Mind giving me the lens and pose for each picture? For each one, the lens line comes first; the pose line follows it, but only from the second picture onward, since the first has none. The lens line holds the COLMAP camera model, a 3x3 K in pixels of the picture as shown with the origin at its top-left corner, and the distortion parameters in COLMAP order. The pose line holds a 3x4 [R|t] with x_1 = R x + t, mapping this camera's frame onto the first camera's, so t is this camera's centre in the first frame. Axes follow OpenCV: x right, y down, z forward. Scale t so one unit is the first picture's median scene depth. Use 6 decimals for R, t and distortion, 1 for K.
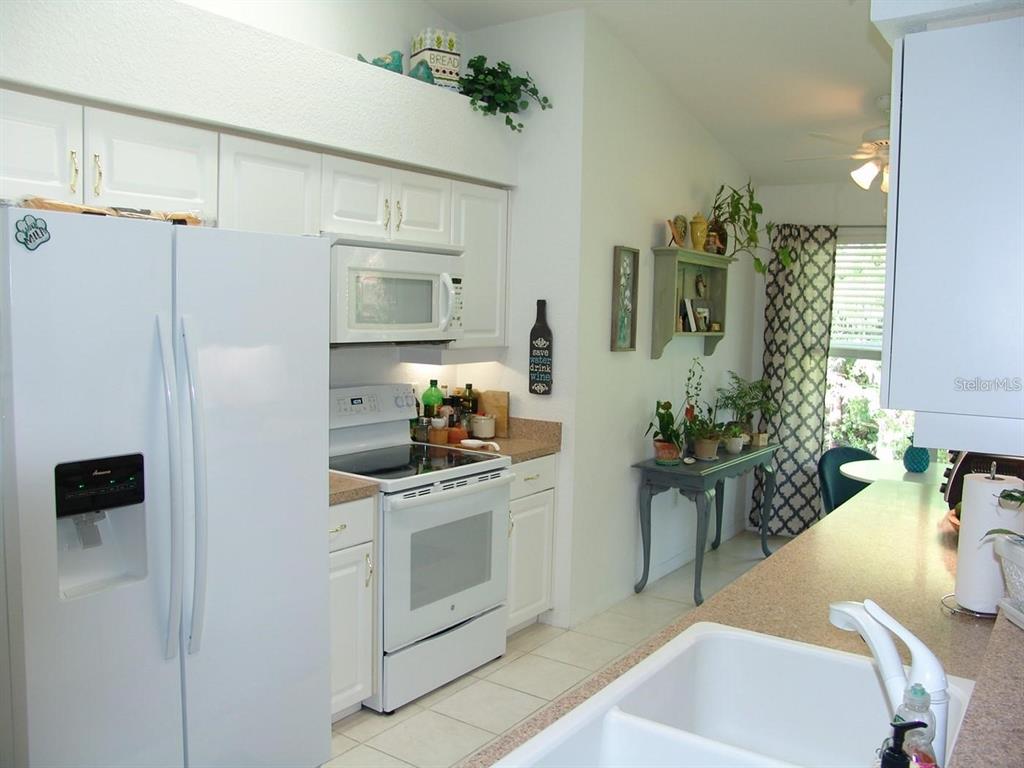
lens RADIAL K [[839.5, 0, 512.6], [0, 839.5, 384.6], [0, 0, 1]] dist [-0.004378, -0.000597]
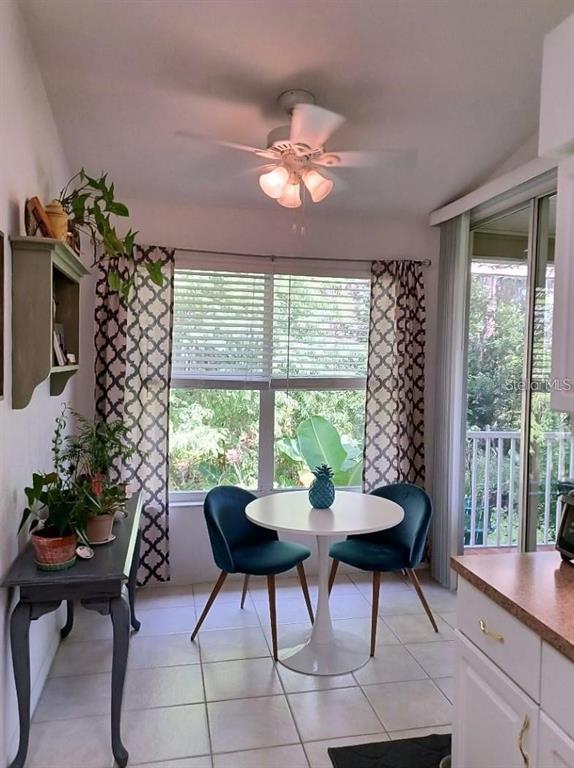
lens RADIAL K [[593.6, 0, 286.3], [0, 593.6, 384.5], [0, 0, 1]] dist [0.061443, -0.001658]
pose [[0.653612, -0.049251, 0.755225, -0.040808], [0.062352, 0.997992, 0.011120, -0.035940], [-0.754257, 0.039822, 0.655371, 0.458080]]
